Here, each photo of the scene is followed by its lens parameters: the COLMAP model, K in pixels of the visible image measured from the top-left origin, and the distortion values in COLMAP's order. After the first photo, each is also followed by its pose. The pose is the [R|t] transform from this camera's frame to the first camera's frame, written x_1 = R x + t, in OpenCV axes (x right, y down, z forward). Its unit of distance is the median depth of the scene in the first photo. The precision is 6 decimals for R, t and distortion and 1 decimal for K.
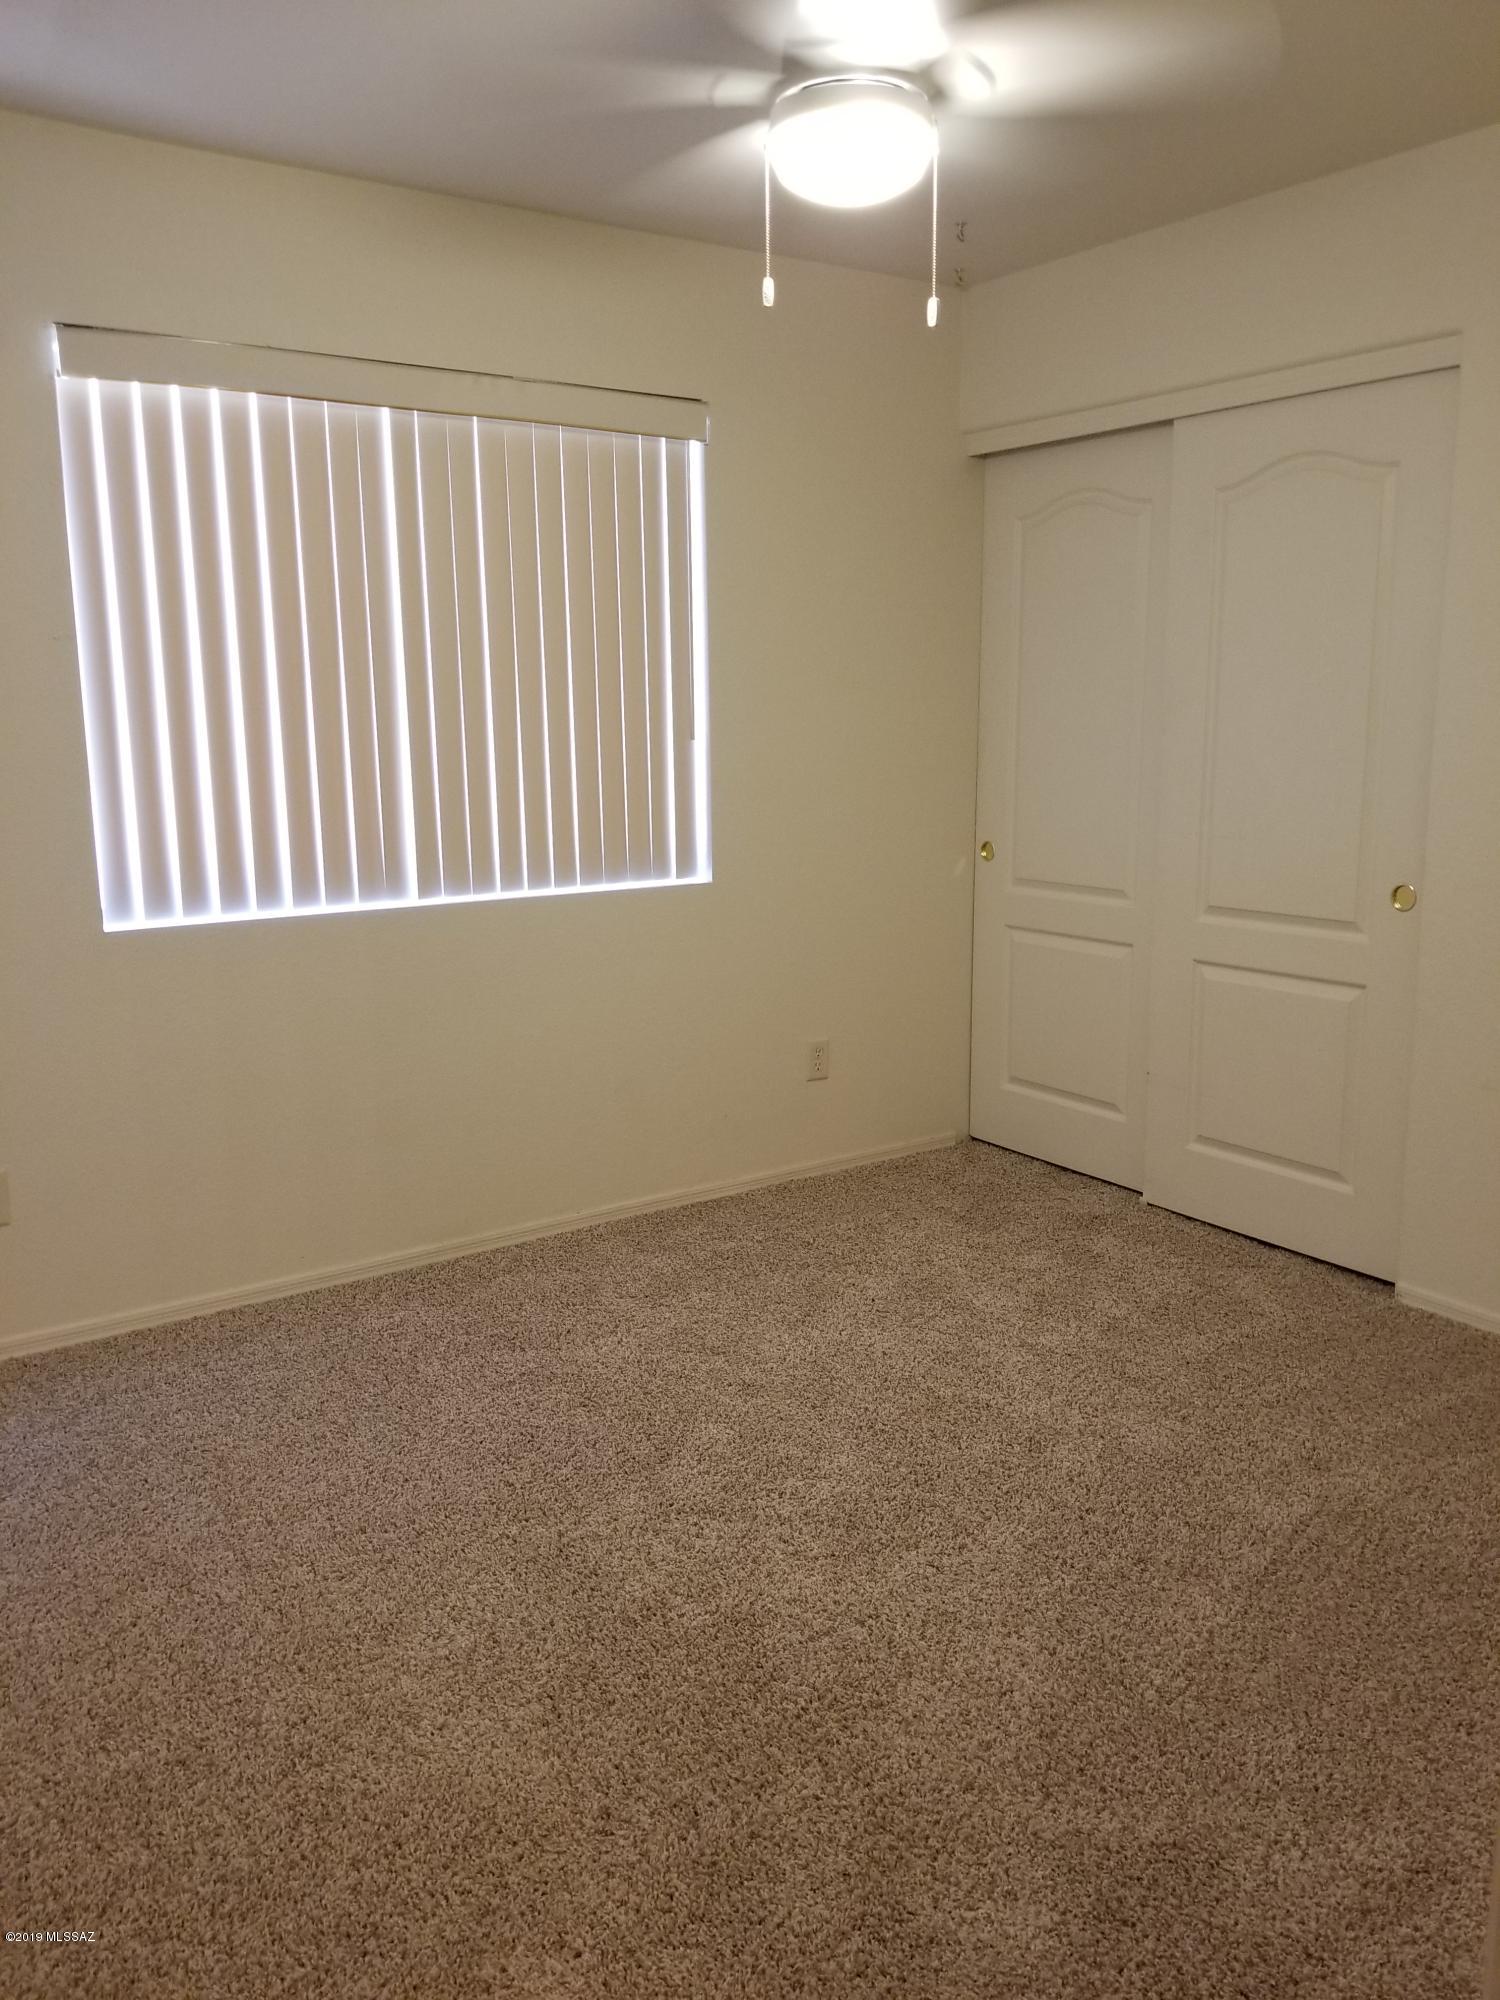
lens RADIAL K [[1536.3, 0, 754.1], [0, 1536.3, 1003.0], [0, 0, 1]] dist [-0.031143, 0.008791]
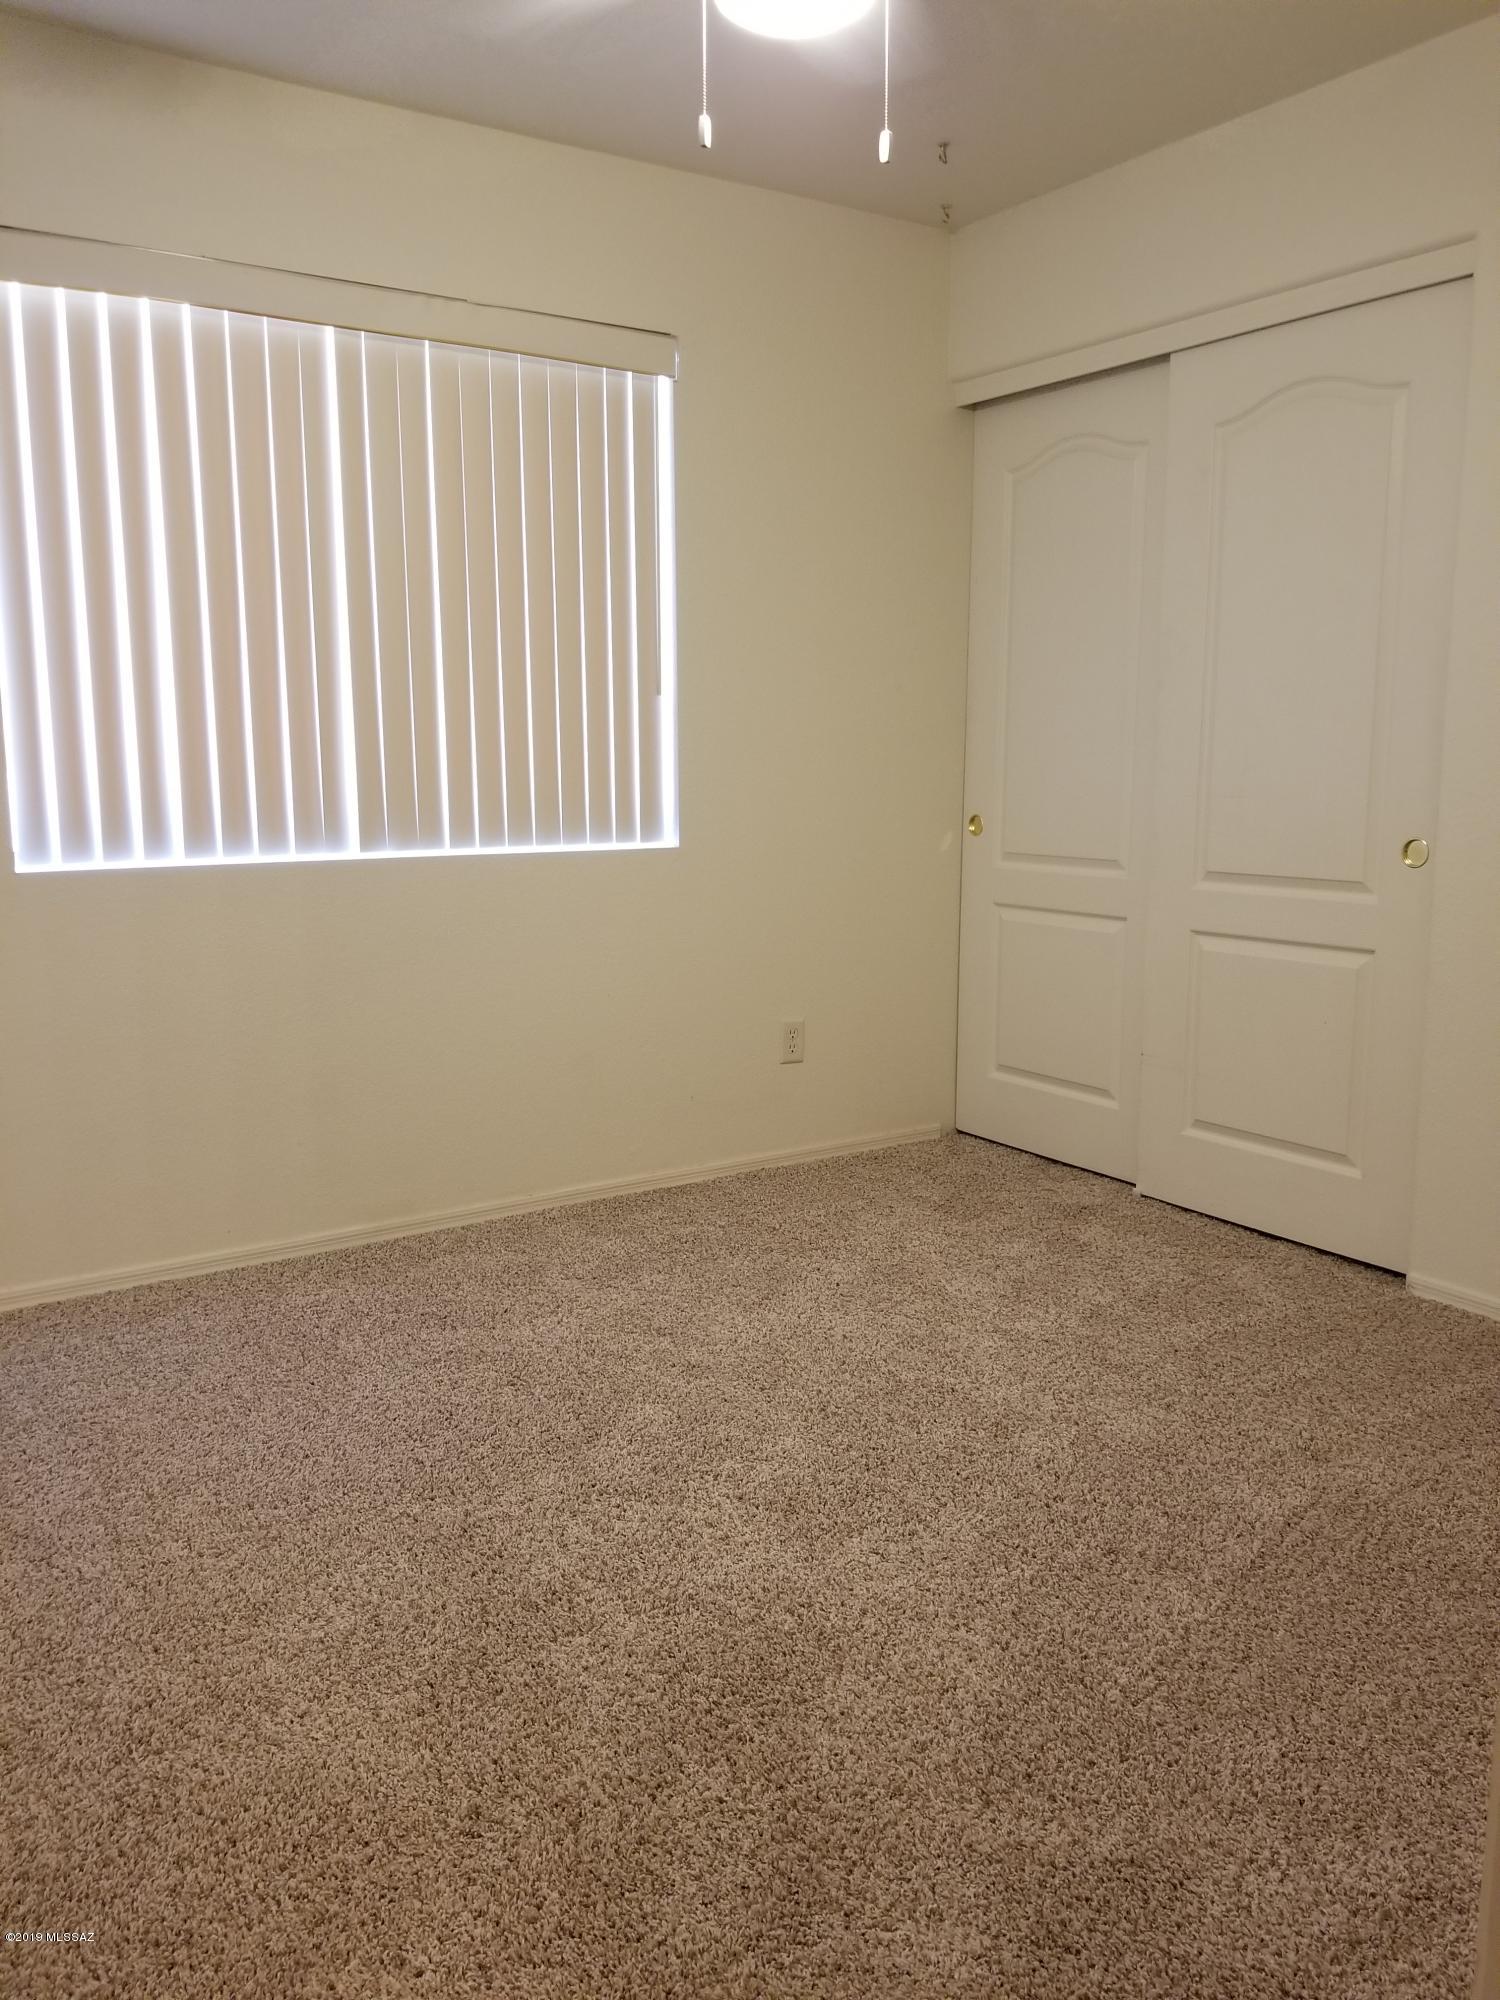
lens RADIAL K [[1536.3, 0, 750.4], [0, 1536.3, 1014.2], [0, 0, 1]] dist [-0.031143, 0.008791]
pose [[0.999787, 0.011368, -0.017251, 0.051345], [-0.011827, 0.999572, -0.026748, 0.073978], [0.016940, 0.026946, 0.999493, 0.092731]]
